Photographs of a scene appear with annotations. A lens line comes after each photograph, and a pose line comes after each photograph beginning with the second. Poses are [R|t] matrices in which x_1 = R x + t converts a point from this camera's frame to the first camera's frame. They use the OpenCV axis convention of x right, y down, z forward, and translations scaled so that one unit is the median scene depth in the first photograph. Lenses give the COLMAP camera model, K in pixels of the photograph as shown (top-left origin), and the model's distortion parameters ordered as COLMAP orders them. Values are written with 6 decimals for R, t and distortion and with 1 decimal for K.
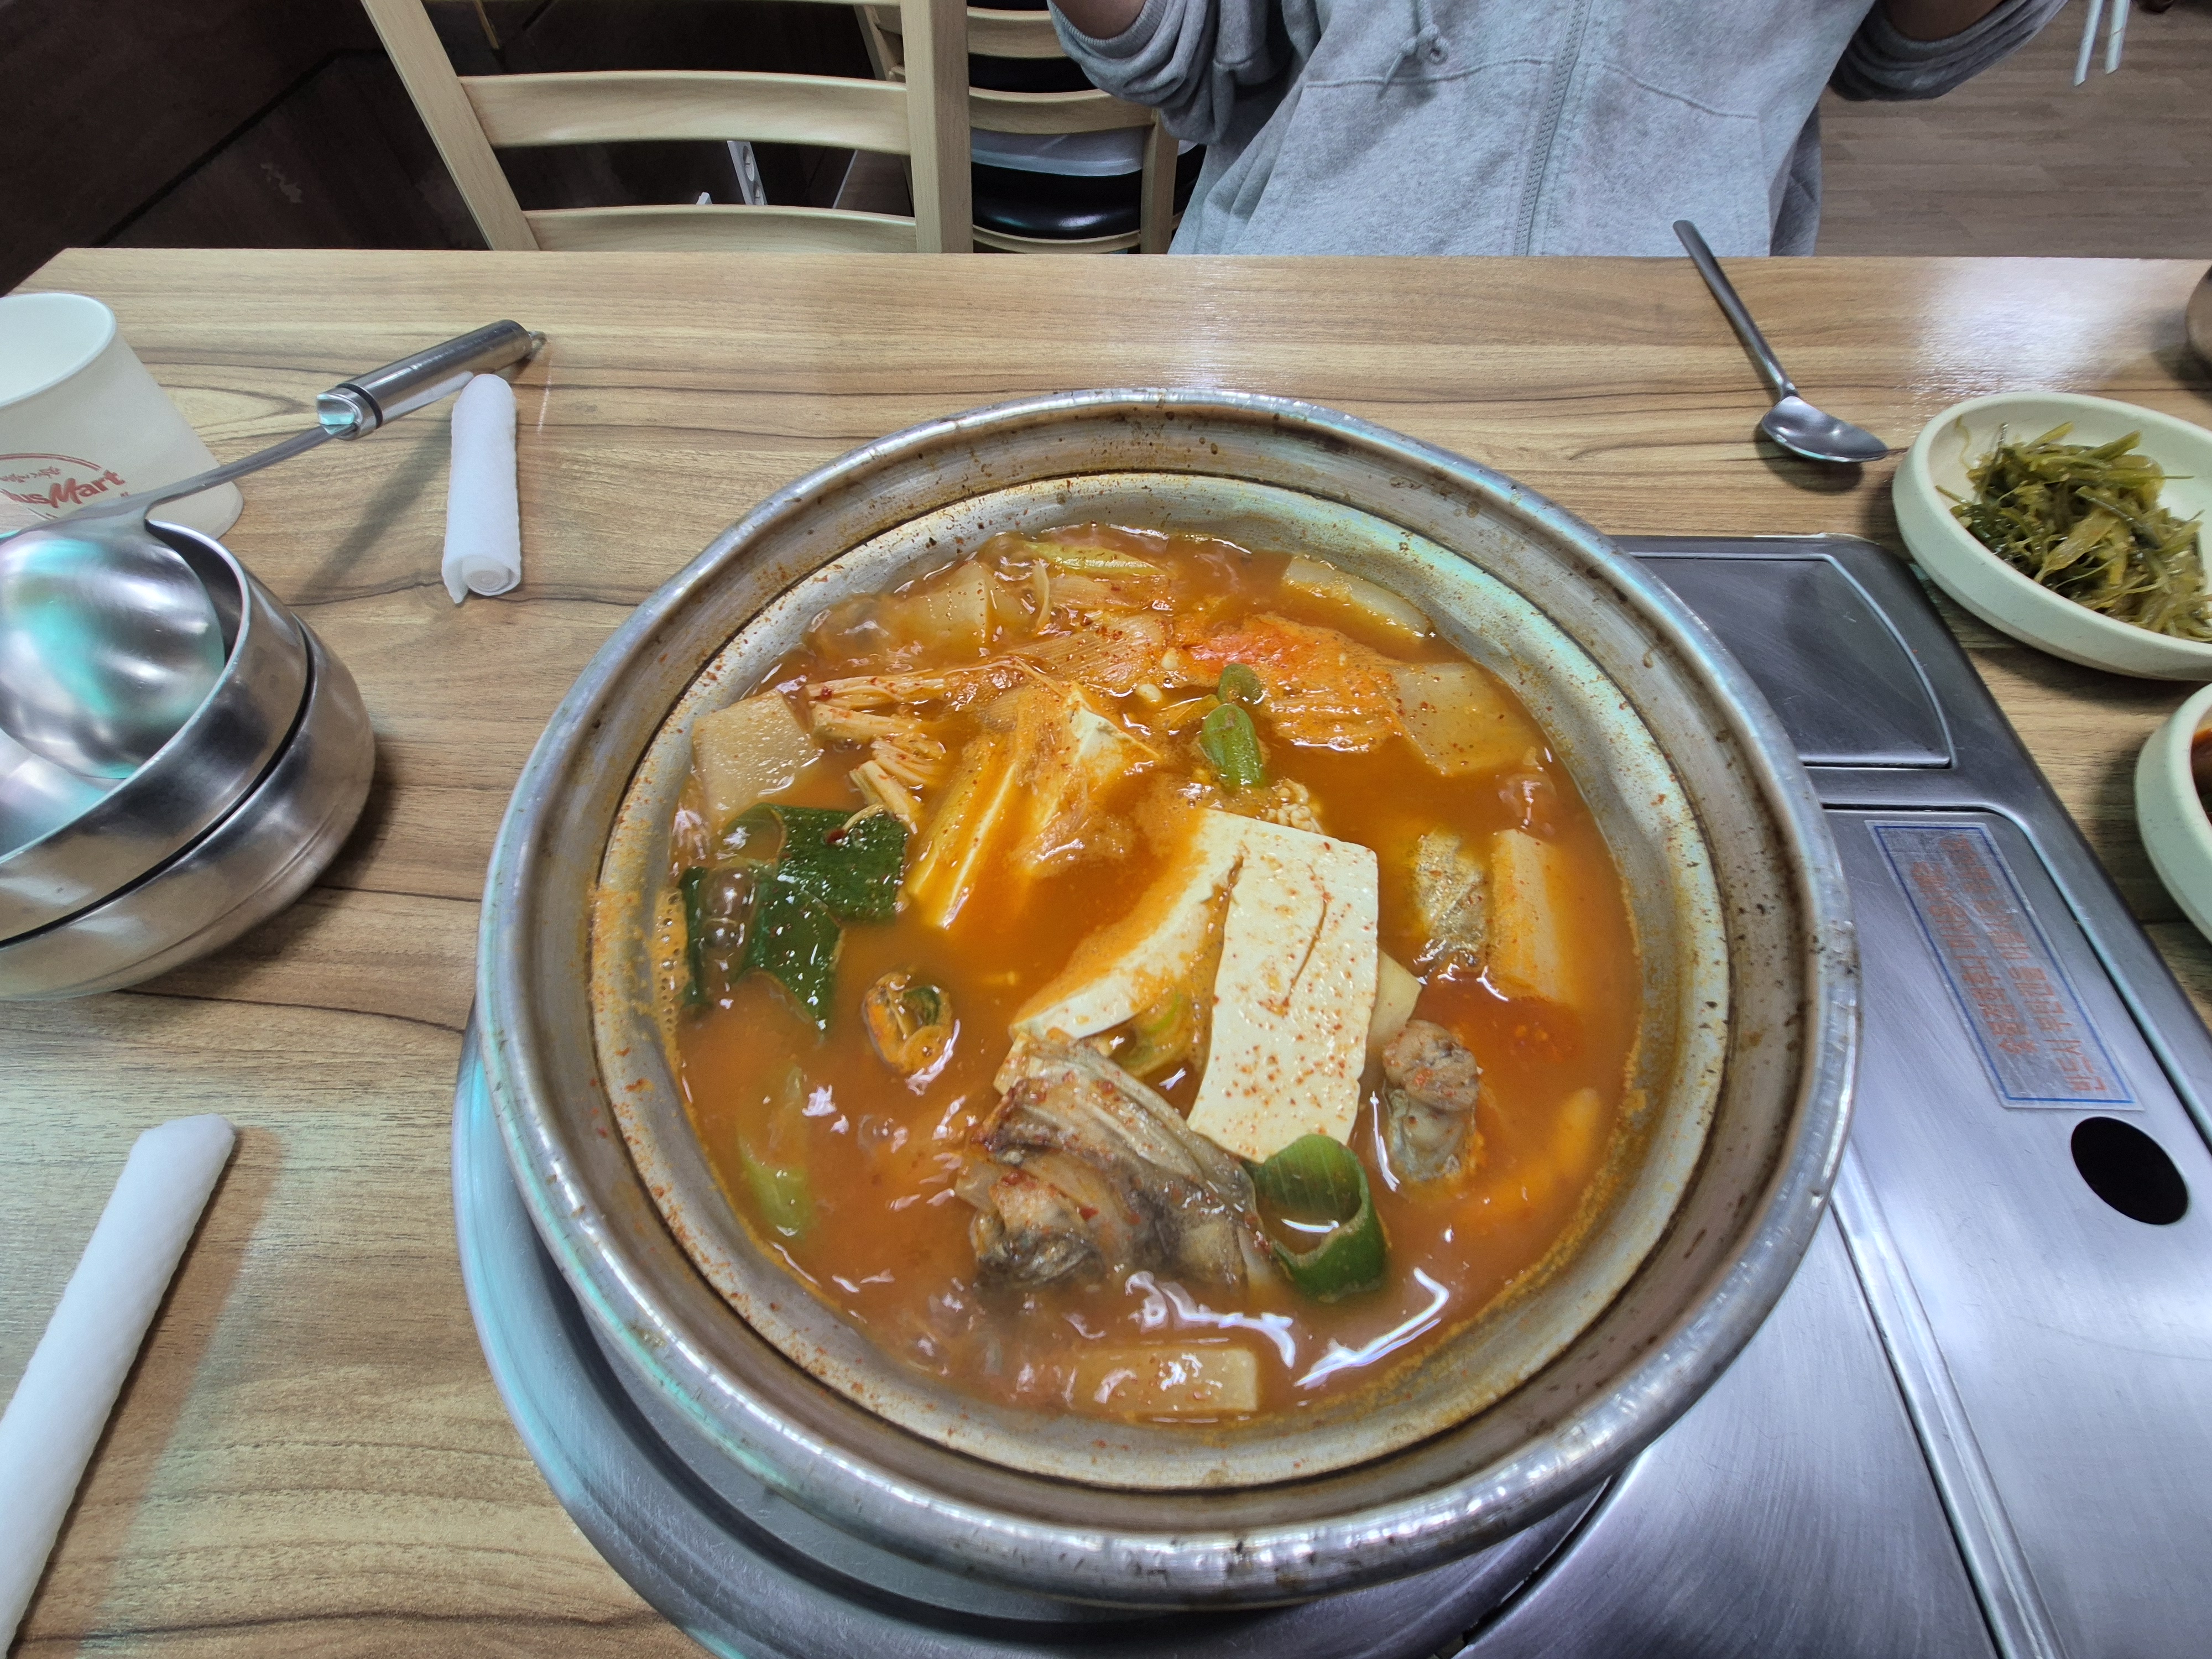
lens RADIAL K [[895.6, 0, 1106.6], [0, 895.6, 828.8], [0, 0, 1]] dist [0.001531, 0.000163]
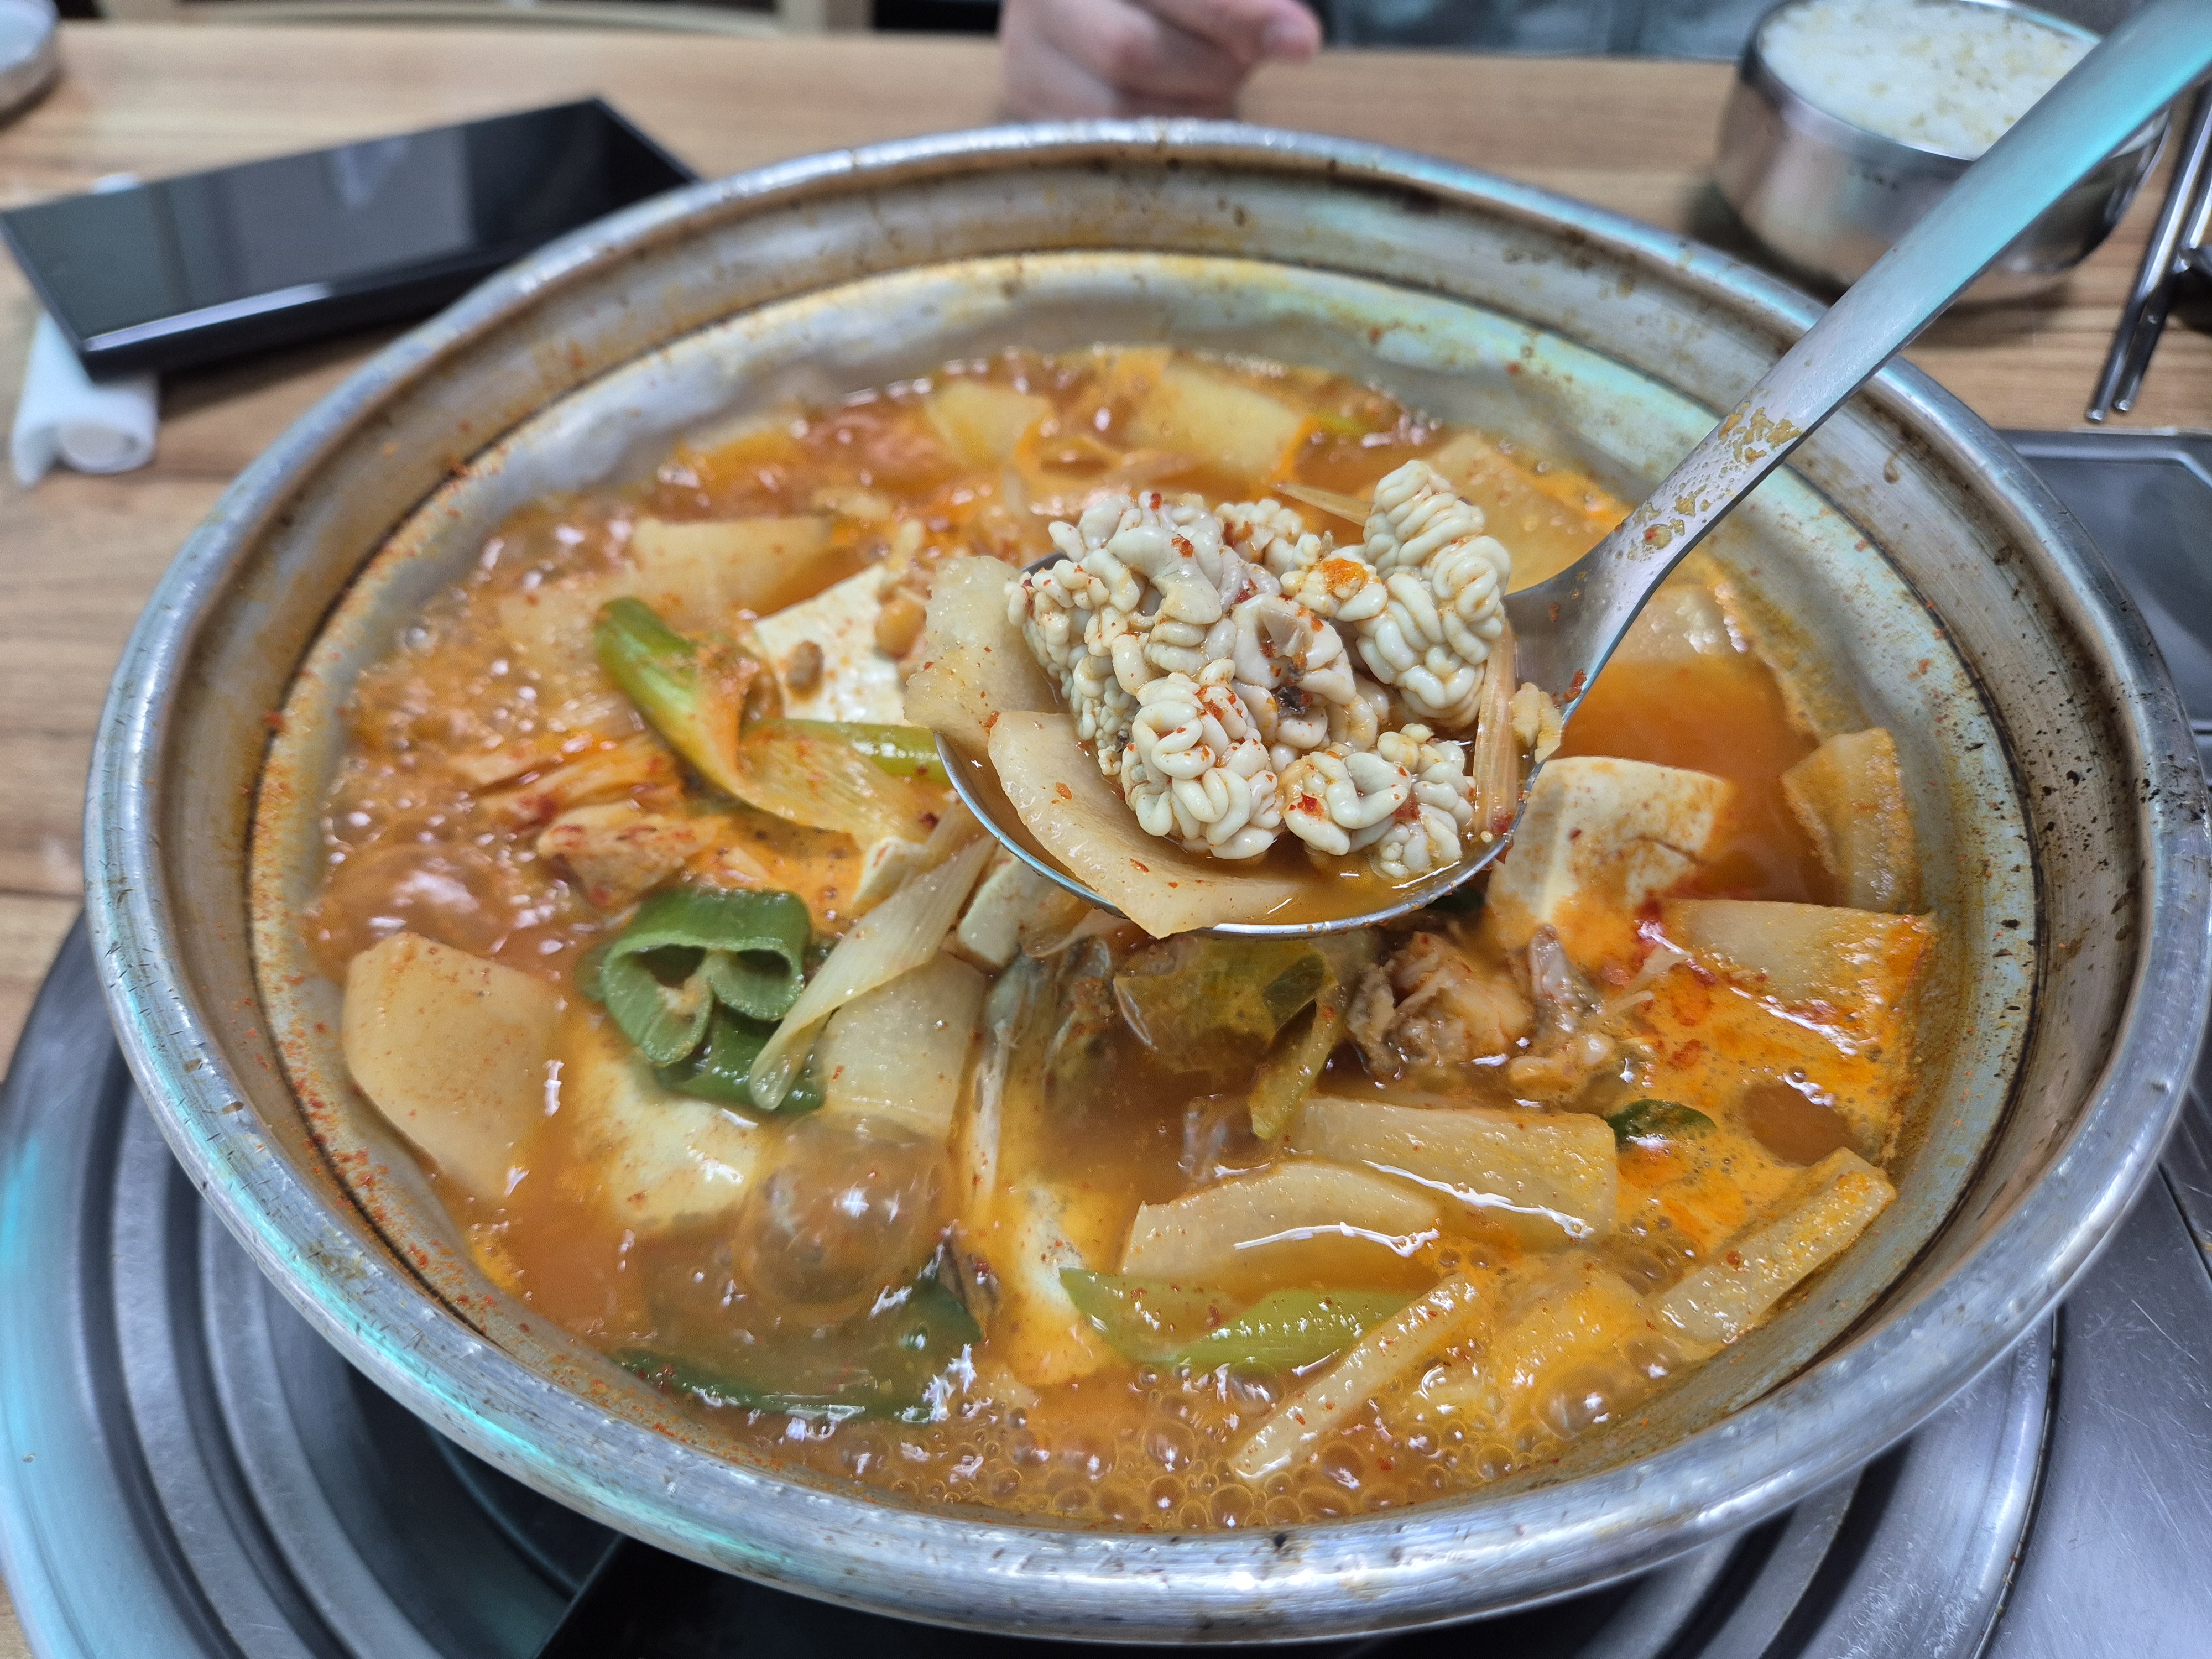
lens RADIAL K [[1515.4, 0, 1107.2], [0, 1515.4, 828.3], [0, 0, 1]] dist [-0.010520, -0.003984]
pose [[0.999585, 0.011116, 0.026588, -0.004368], [-0.007331, 0.990345, -0.138431, 0.244935], [-0.027870, 0.138179, 0.990015, -0.057652]]
